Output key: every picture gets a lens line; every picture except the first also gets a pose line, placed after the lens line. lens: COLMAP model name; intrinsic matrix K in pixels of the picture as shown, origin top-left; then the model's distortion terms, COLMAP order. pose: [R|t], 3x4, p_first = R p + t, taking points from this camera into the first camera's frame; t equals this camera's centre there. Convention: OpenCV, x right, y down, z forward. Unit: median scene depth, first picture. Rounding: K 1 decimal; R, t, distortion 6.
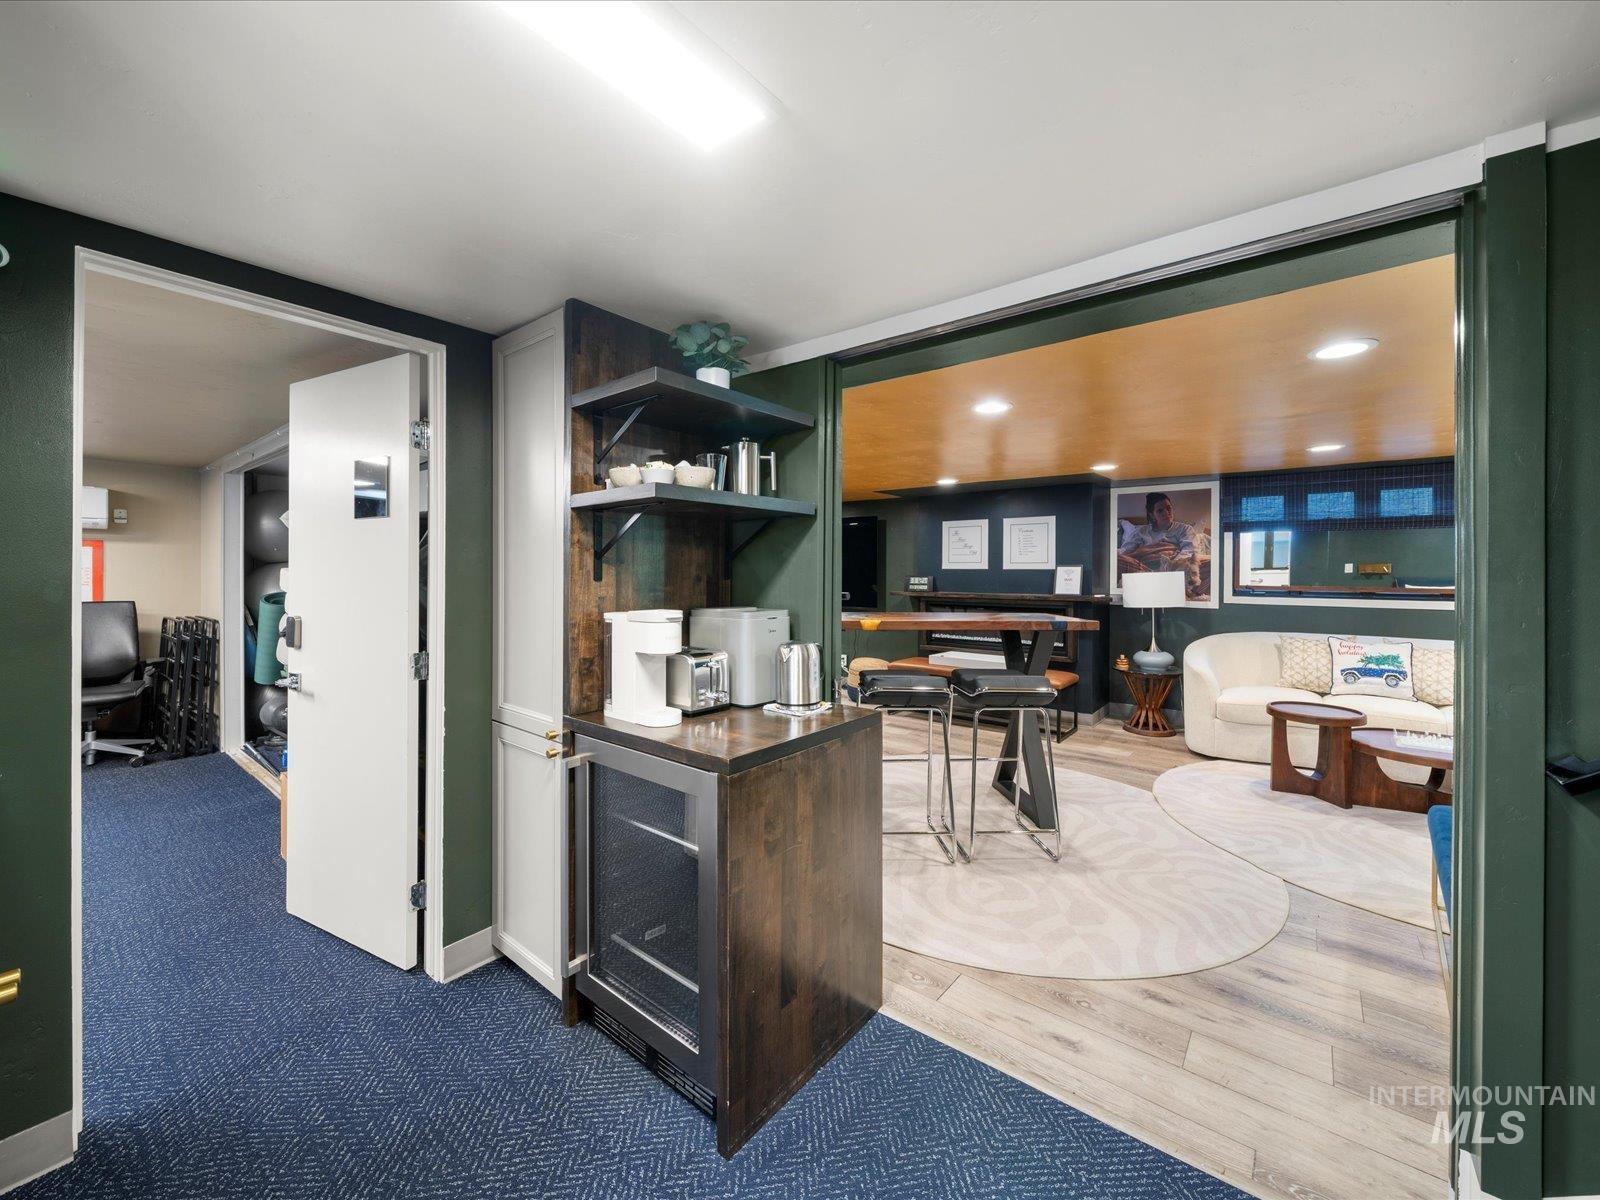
lens RADIAL K [[622.5, 0, 804.3], [0, 622.5, 584.2], [0, 0, 1]] dist [-0.003078, 0.000370]
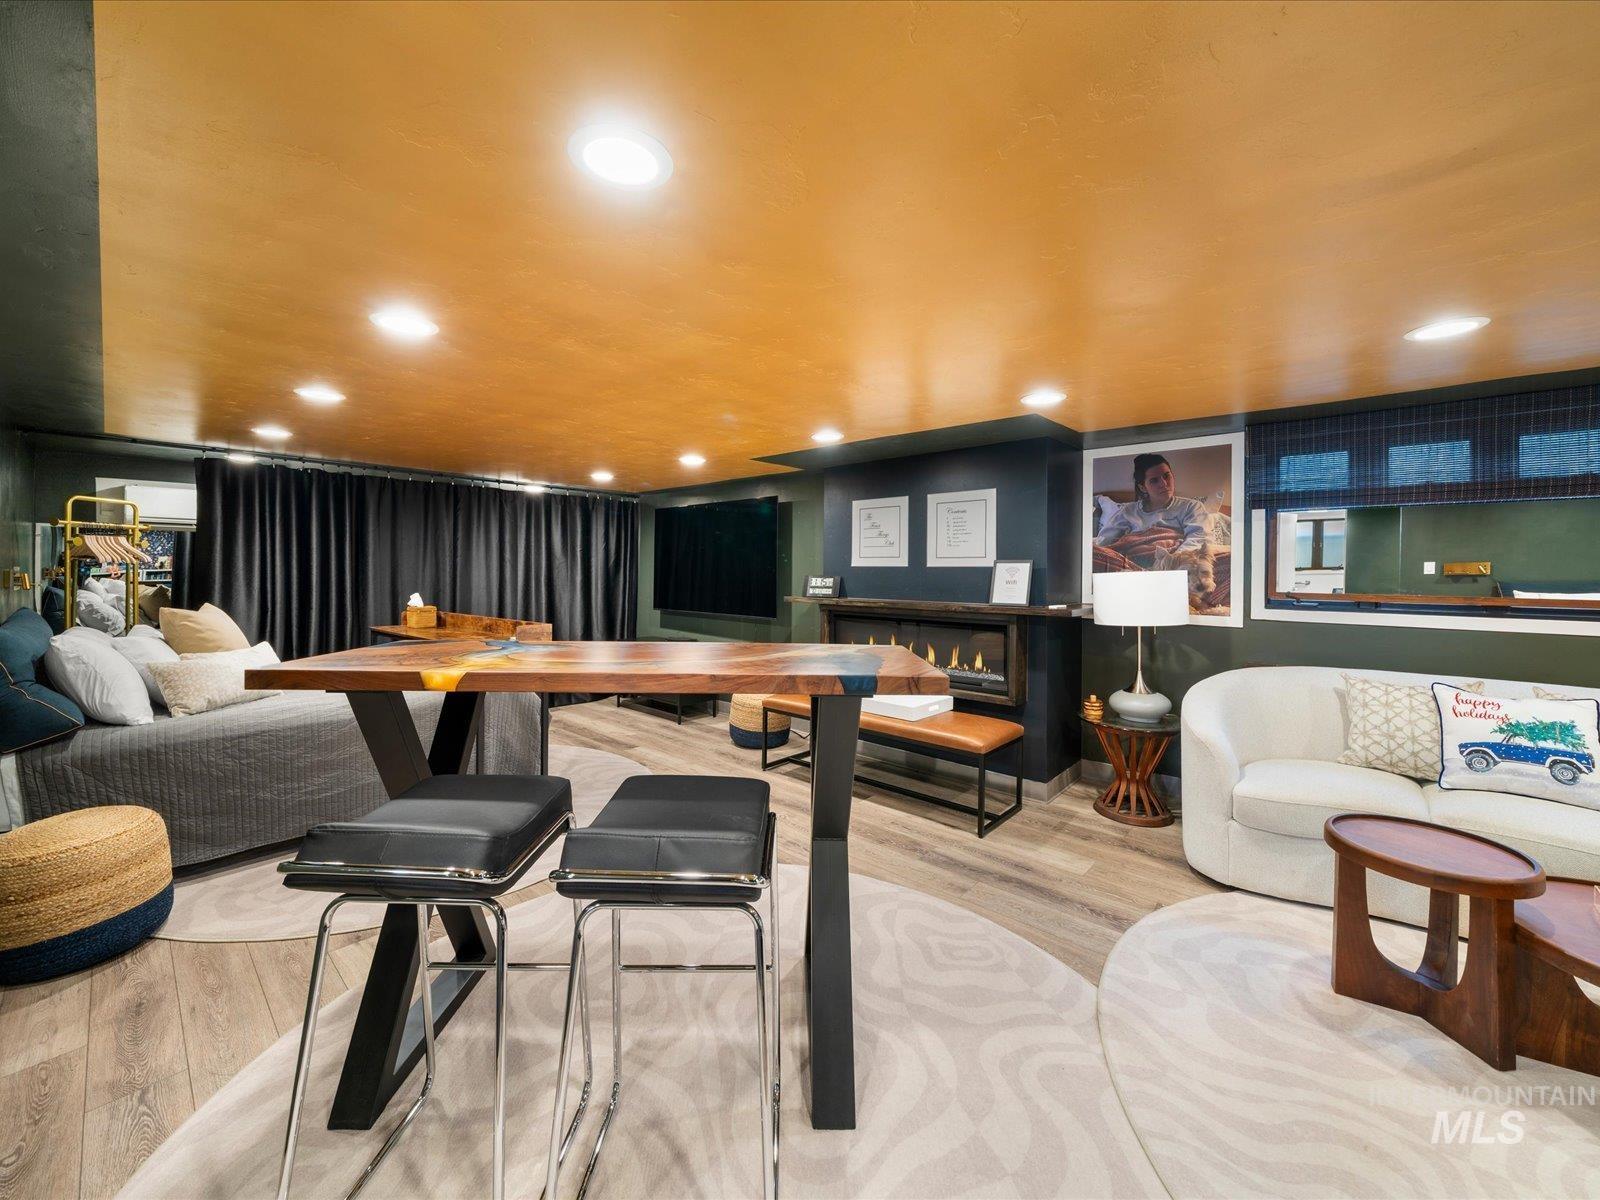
lens RADIAL K [[622.5, 0, 797.4], [0, 622.5, 584.7], [0, 0, 1]] dist [-0.003078, 0.000370]
pose [[0.998689, 0.004662, -0.050969, 0.231003], [-0.004669, 0.999989, -0.000023, -0.003470], [0.050969, 0.000261, 0.998700, 0.322142]]
